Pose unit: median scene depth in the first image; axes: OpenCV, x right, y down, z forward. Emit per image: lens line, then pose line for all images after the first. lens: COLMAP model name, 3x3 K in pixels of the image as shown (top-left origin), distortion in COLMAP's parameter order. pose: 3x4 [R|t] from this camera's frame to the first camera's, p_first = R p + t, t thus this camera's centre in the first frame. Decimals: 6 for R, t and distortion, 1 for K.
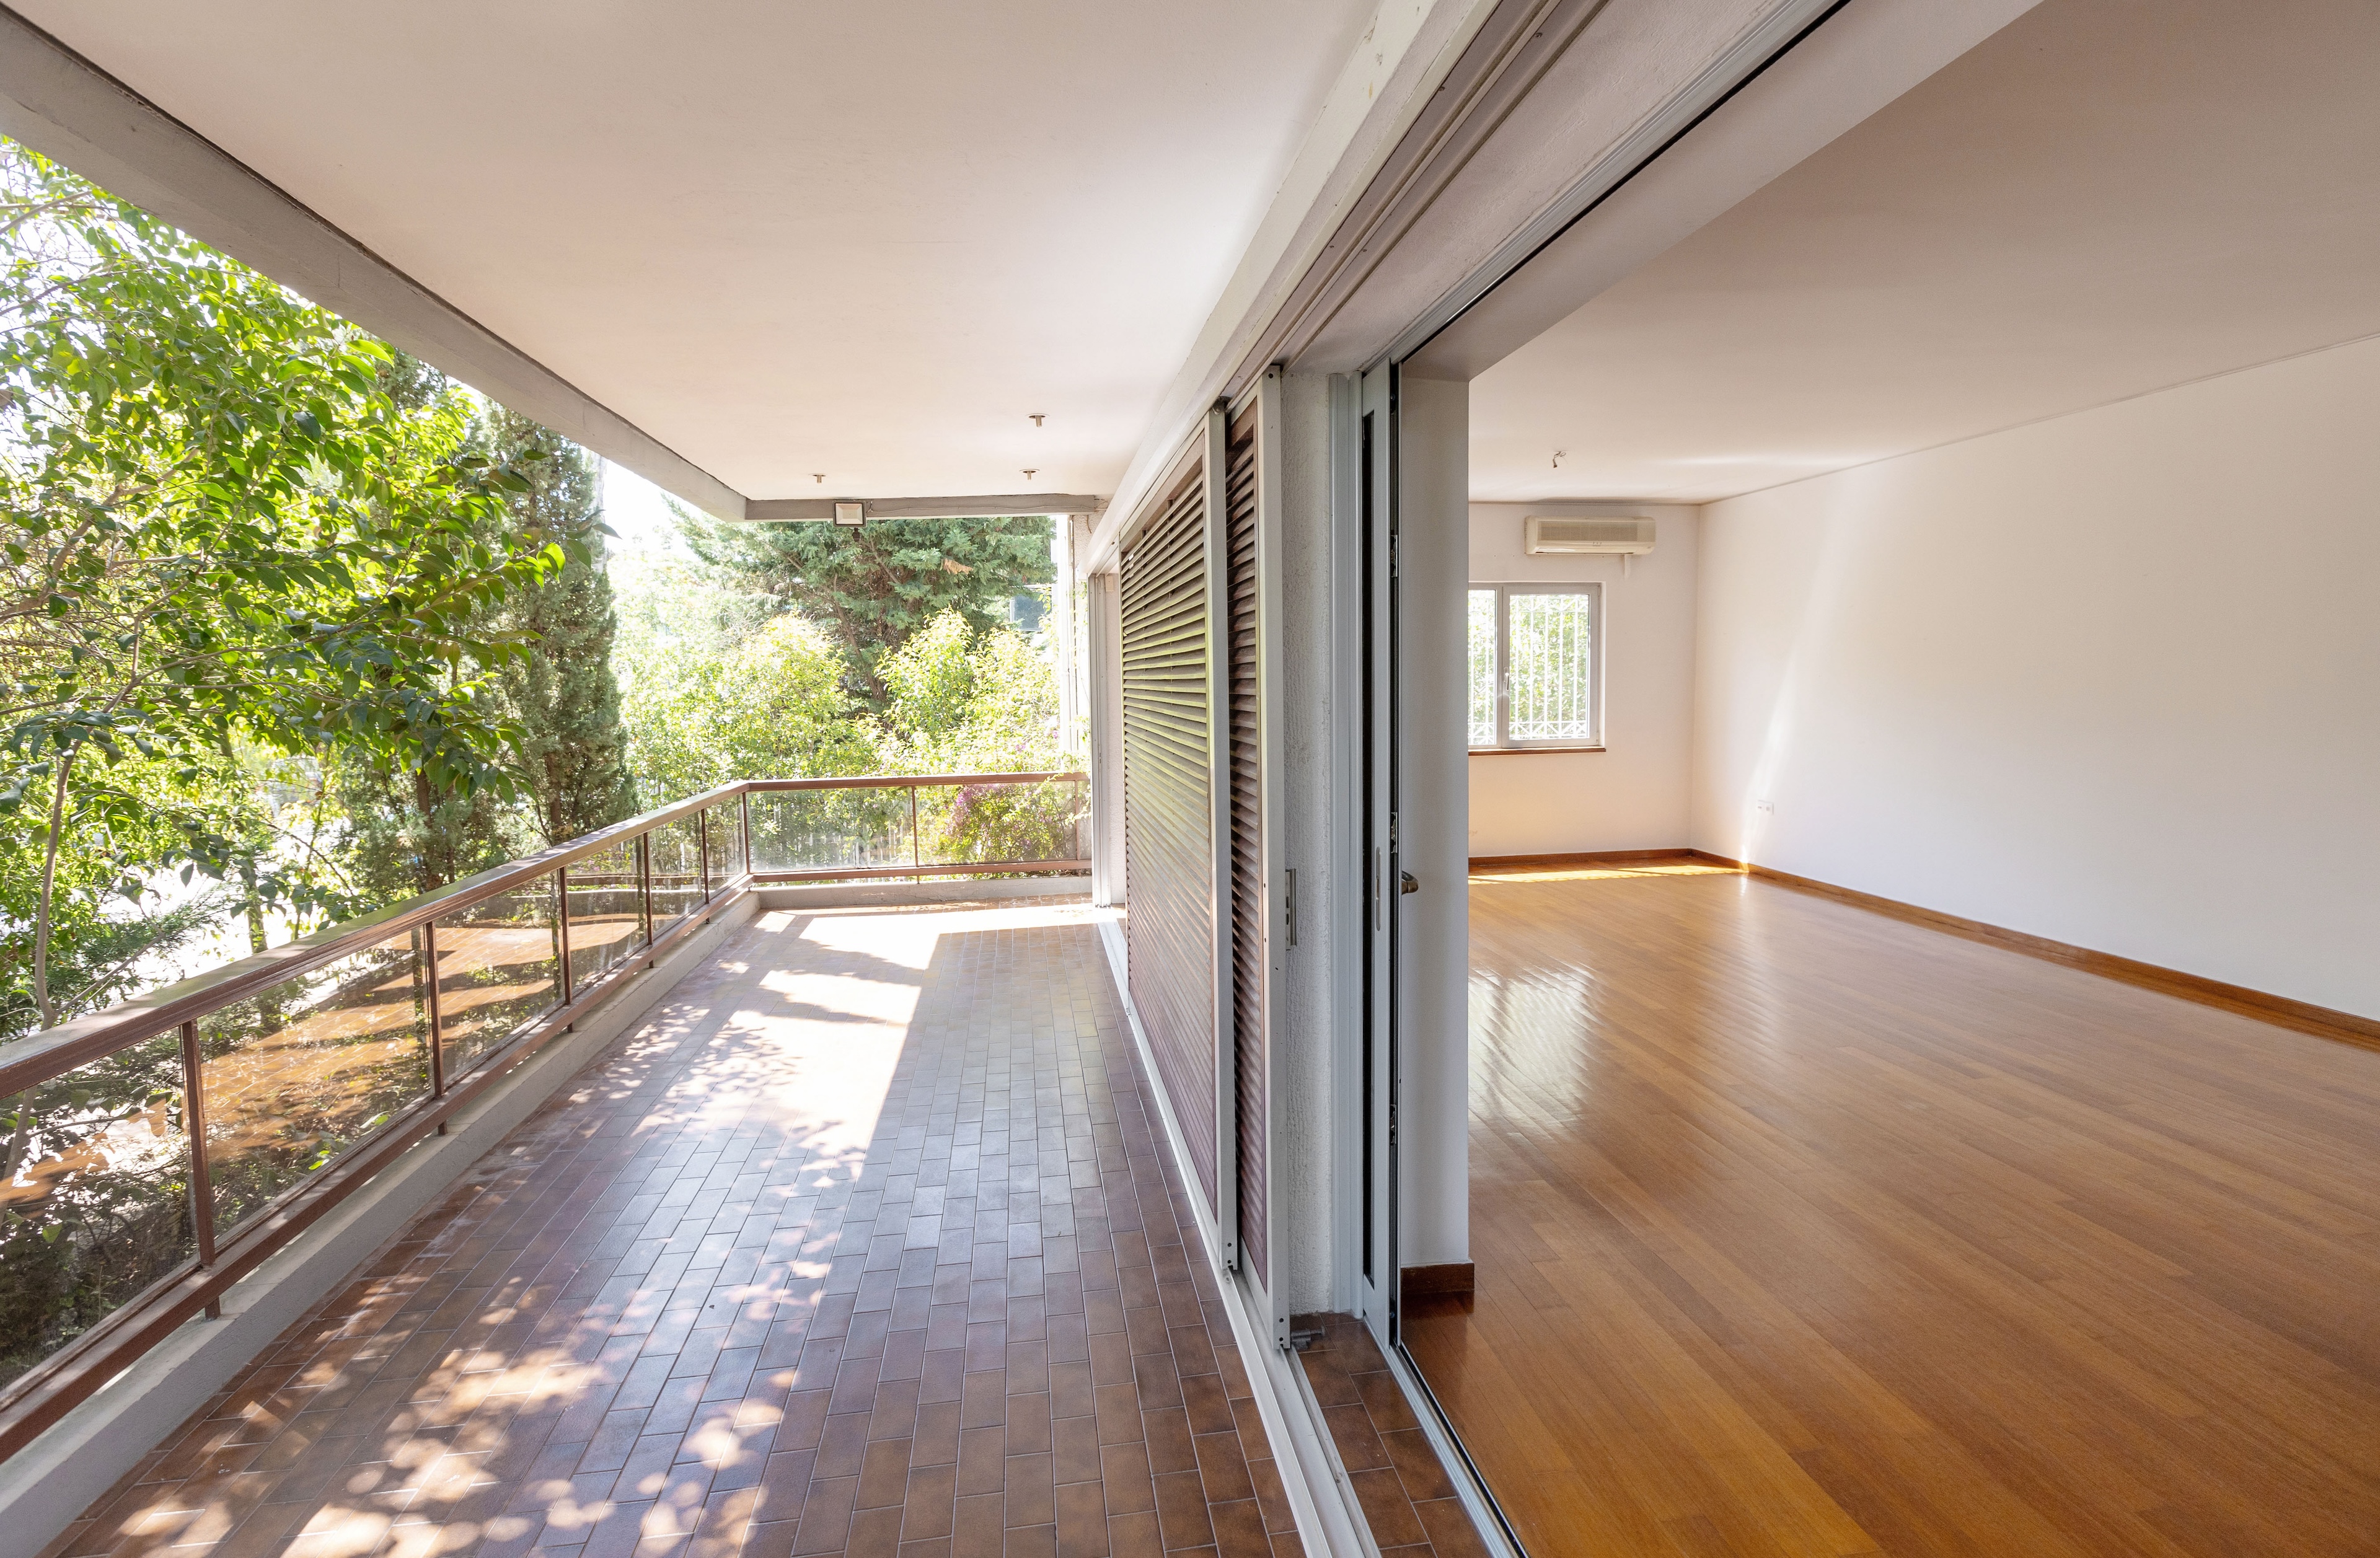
lens RADIAL K [[1144.4, 0, 1192.7], [0, 1144.4, 759.8], [0, 0, 1]] dist [0.005532, 0.000656]
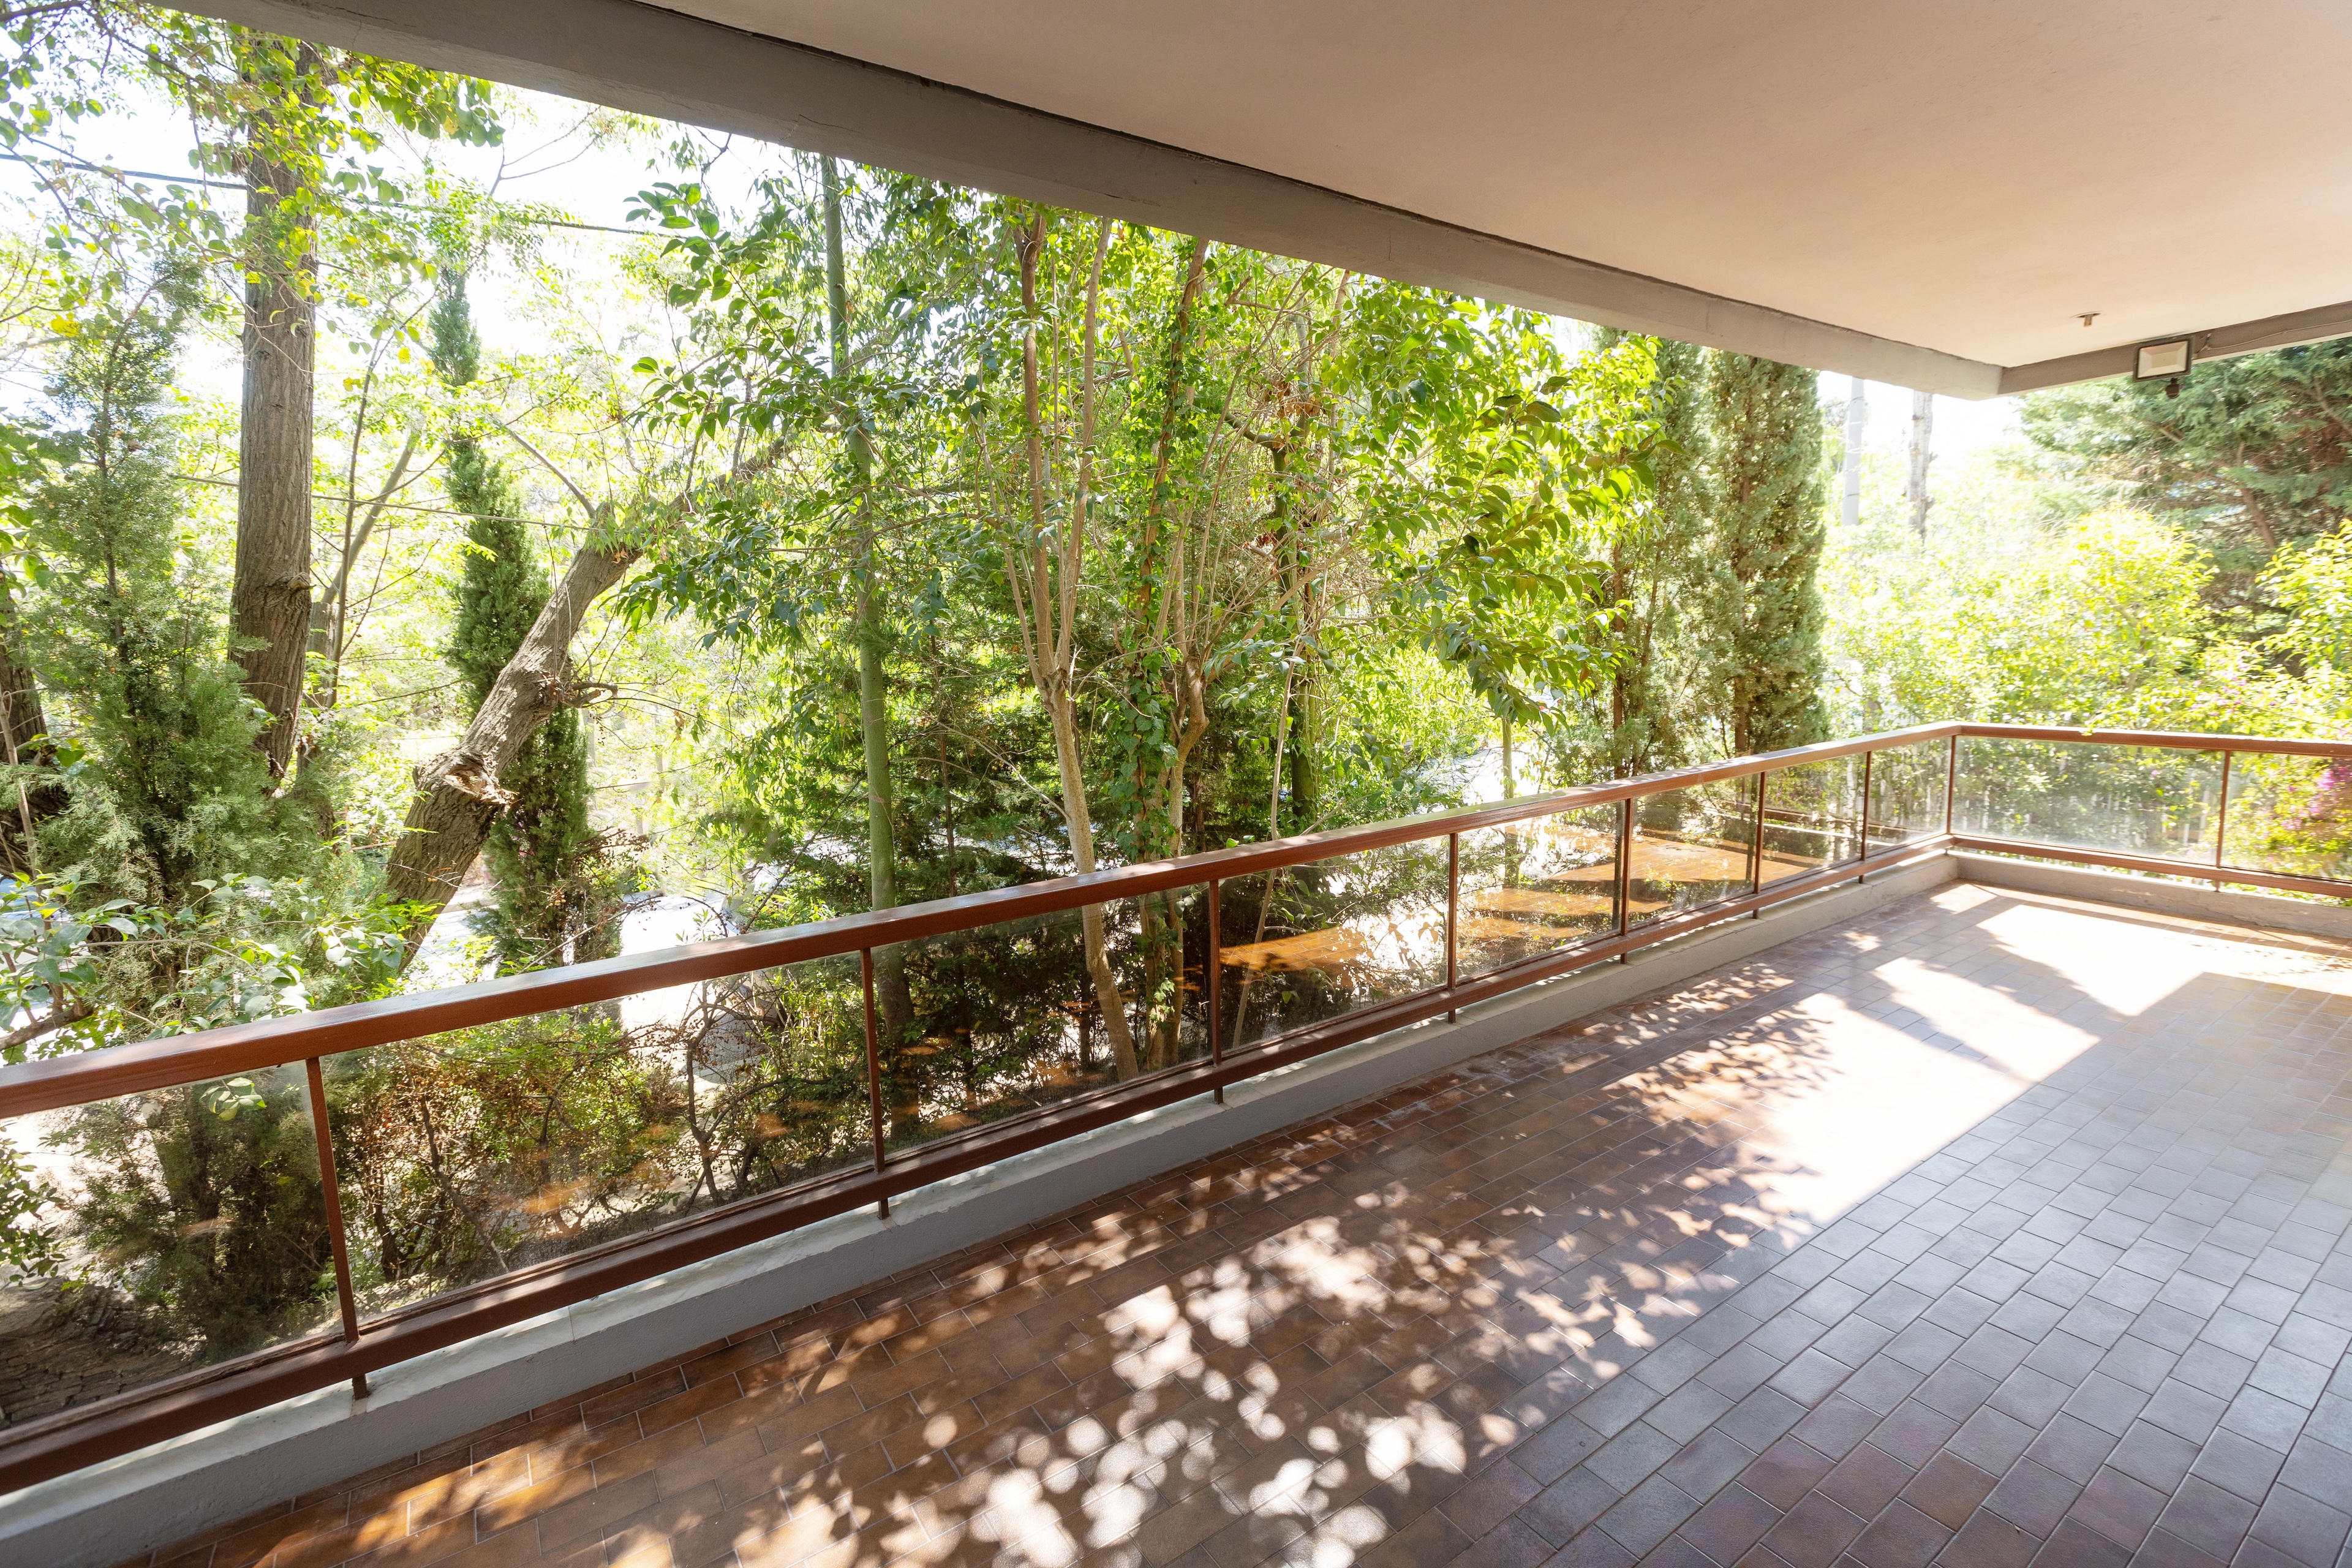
lens RADIAL K [[1083.6, 0, 1170.9], [0, 1083.6, 781.4], [0, 0, 1]] dist [0.009222, -0.000822]
pose [[0.428452, 0.137385, -0.893059, 0.114439], [-0.044826, 0.990388, 0.130853, -0.026242], [0.902452, -0.016032, 0.430492, 0.229045]]
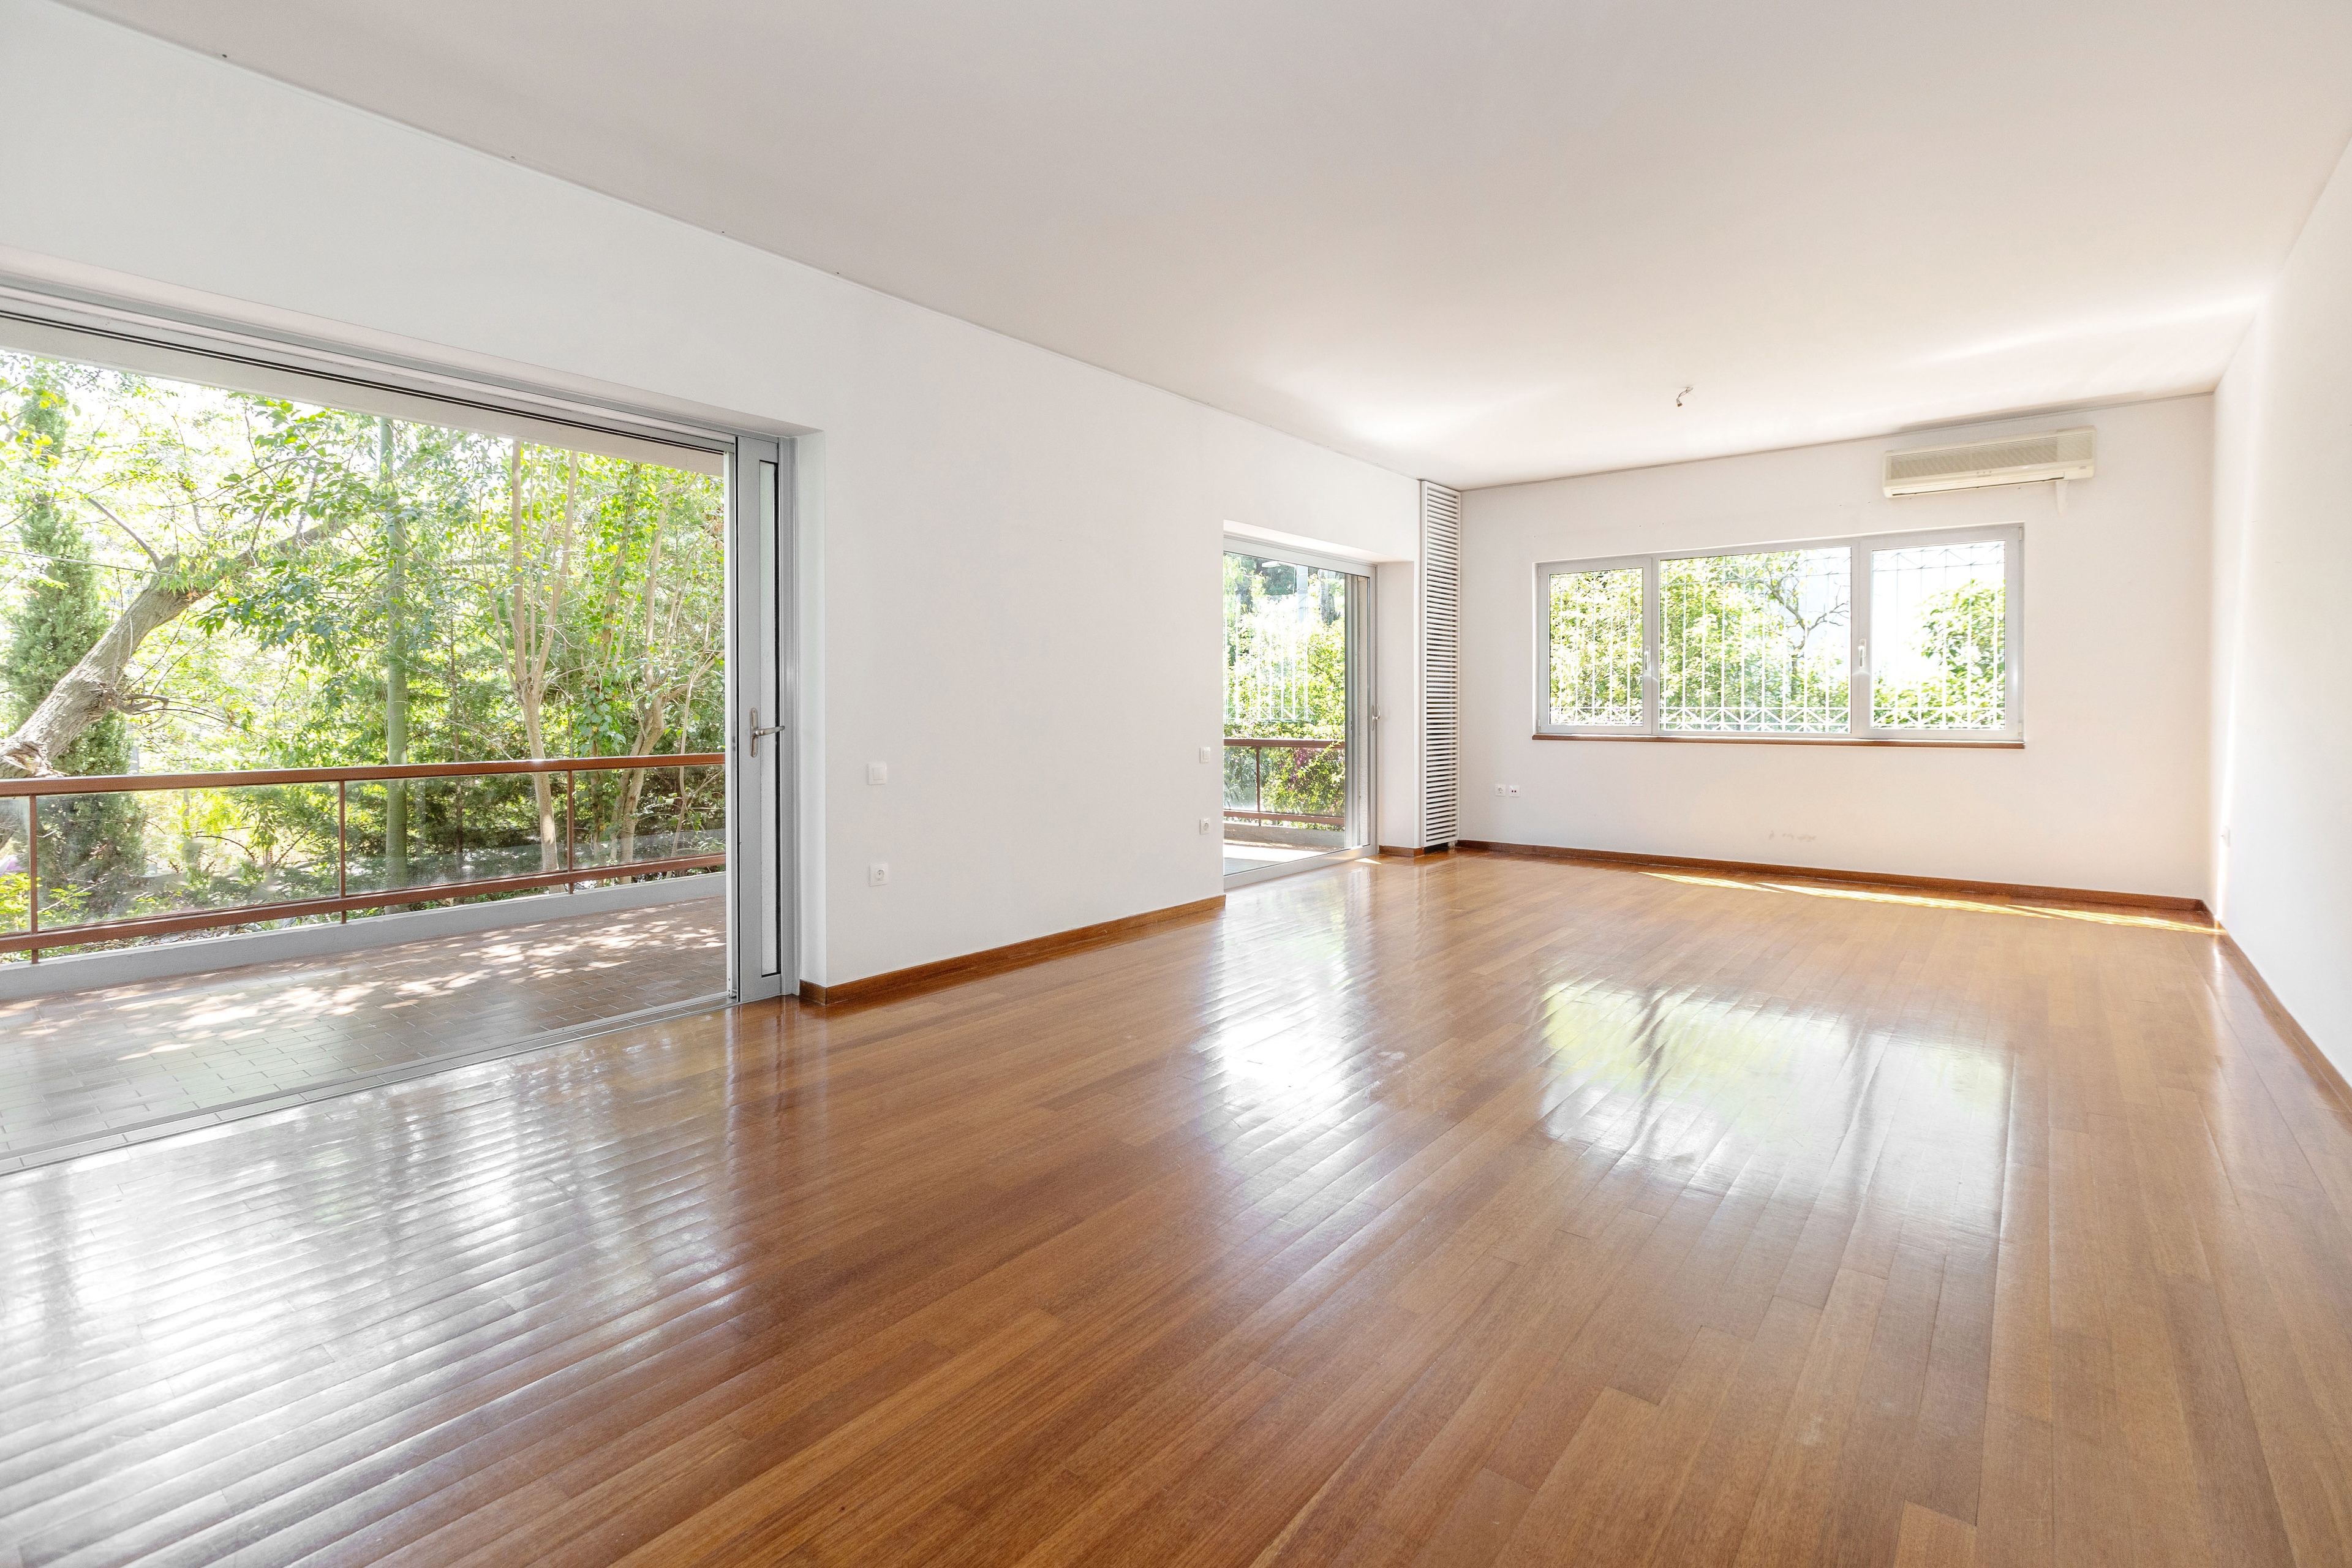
lens RADIAL K [[1083.6, 0, 1149.7], [0, 1083.6, 717.6], [0, 0, 1]] dist [0.009222, -0.000822]
pose [[0.665949, 0.023130, -0.745639, 0.949644], [-0.061454, 0.997823, -0.023933, 0.047908], [0.743462, 0.061761, 0.665920, 0.192882]]
